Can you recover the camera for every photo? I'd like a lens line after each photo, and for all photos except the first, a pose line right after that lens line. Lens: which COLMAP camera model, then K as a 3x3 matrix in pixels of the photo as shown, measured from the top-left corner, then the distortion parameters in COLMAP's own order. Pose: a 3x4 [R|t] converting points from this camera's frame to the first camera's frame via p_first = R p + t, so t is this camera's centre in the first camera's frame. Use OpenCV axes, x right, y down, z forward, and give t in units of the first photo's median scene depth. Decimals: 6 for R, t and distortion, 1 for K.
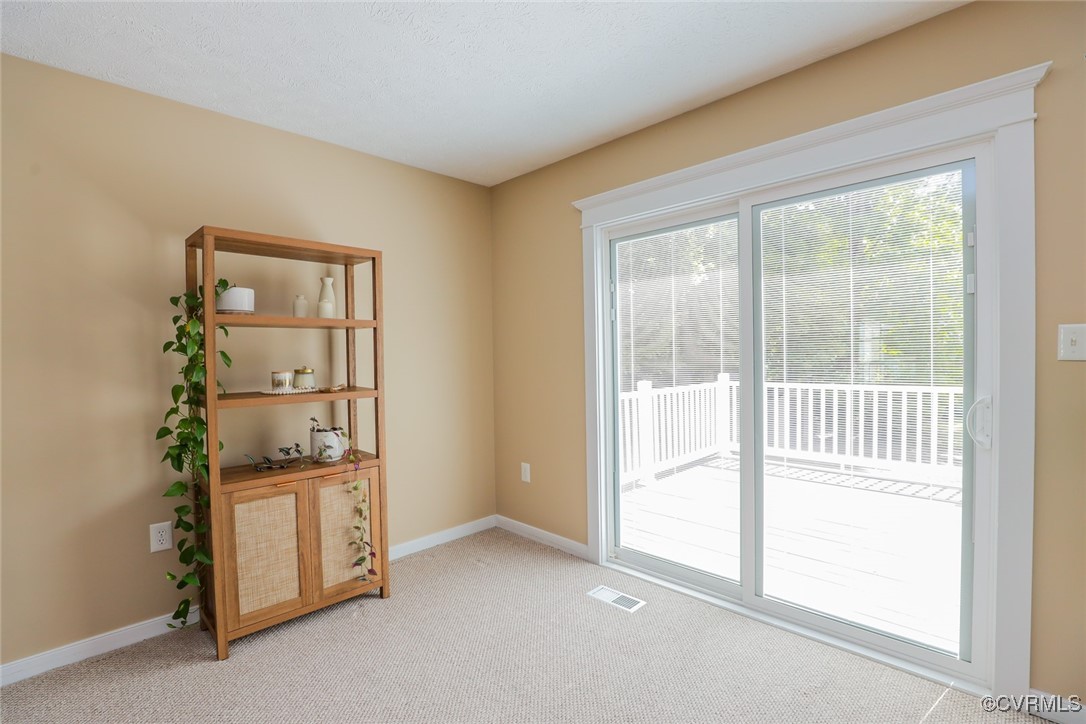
lens RADIAL K [[497.5, 0, 542.5], [0, 497.5, 366.6], [0, 0, 1]] dist [-0.037019, 0.007848]
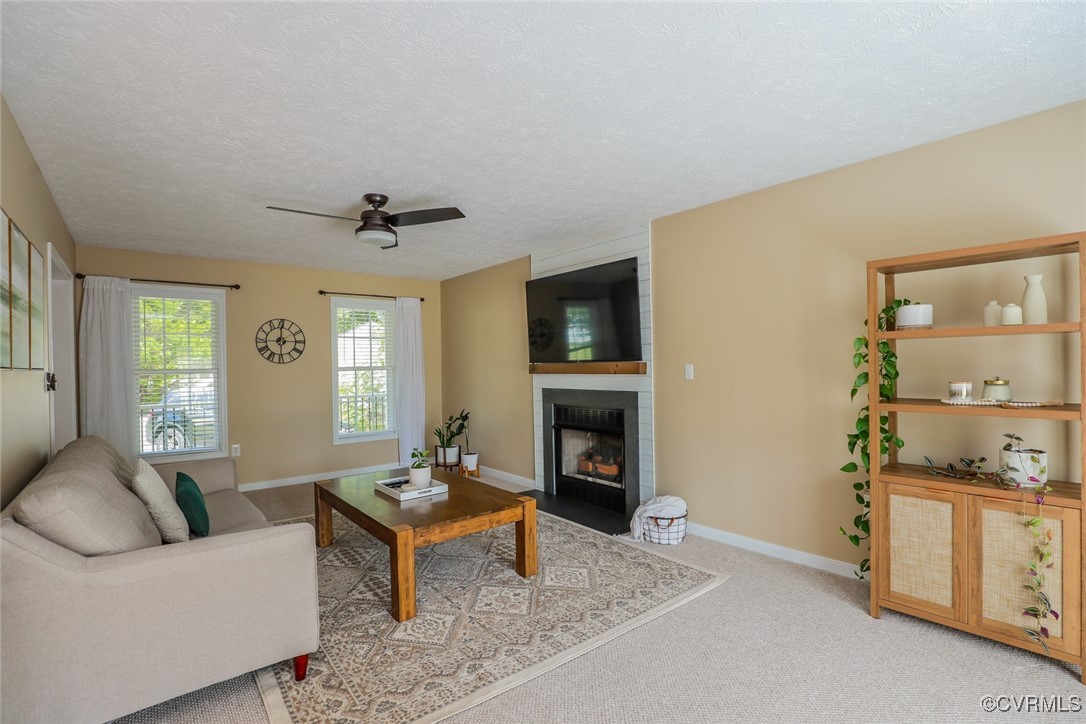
lens RADIAL K [[497.5, 0, 542.5], [0, 497.5, 366.6], [0, 0, 1]] dist [-0.037019, 0.007848]
pose [[-0.098952, 0.017895, -0.994931, 0.555614], [-0.007144, 0.999800, 0.018693, -0.034415], [0.995067, 0.008957, -0.098804, 0.262141]]
